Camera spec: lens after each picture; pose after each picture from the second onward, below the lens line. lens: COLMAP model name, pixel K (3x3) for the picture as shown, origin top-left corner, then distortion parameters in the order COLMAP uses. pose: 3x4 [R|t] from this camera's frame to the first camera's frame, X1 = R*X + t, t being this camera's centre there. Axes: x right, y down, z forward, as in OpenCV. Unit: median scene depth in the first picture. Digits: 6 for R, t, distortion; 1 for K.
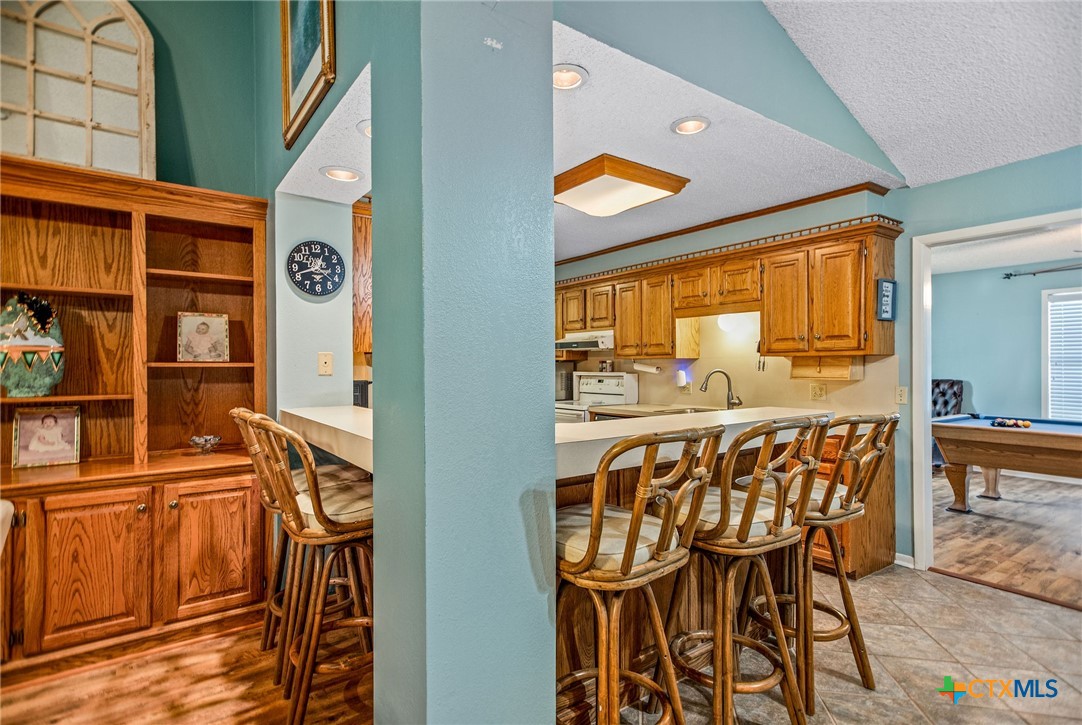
lens RADIAL K [[548.7, 0, 552.2], [0, 548.7, 365.0], [0, 0, 1]] dist [0.017657, 0.003251]
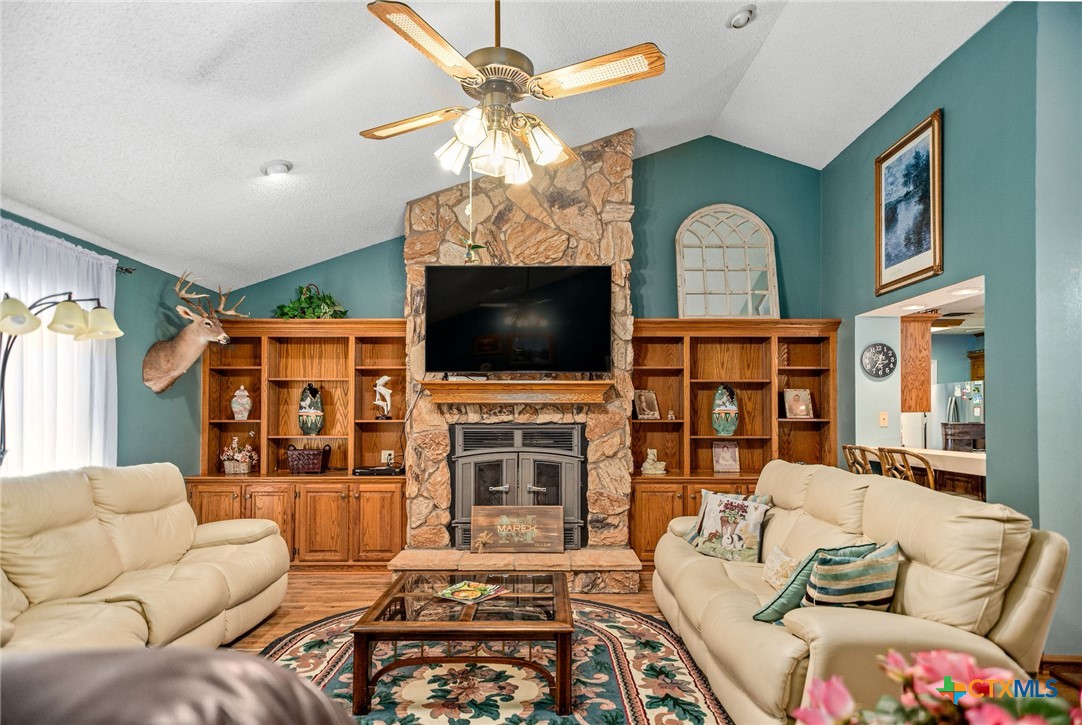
lens RADIAL K [[609.7, 0, 533.8], [0, 609.7, 409.3], [0, 0, 1]] dist [0.005643, 0.000631]
pose [[0.805361, -0.003205, -0.592776, -0.181636], [-0.002949, 0.999951, -0.009413, -0.012912], [0.592777, 0.009329, 0.805312, -1.020552]]
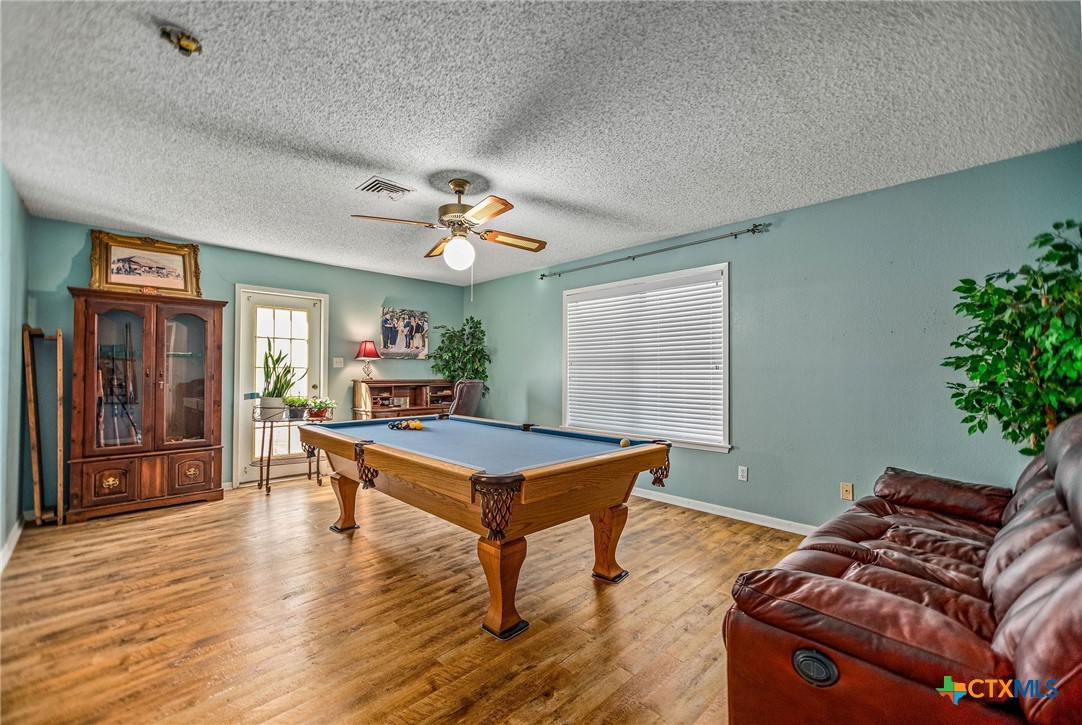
lens RADIAL K [[446.8, 0, 541.3], [0, 446.8, 365.2], [0, 0, 1]] dist [0.001791, 0.001401]
pose [[0.990034, 0.006111, 0.140697, 1.491923], [-0.004911, 0.999949, -0.008878, 0.019878], [-0.140744, 0.008098, 0.990013, 0.409514]]
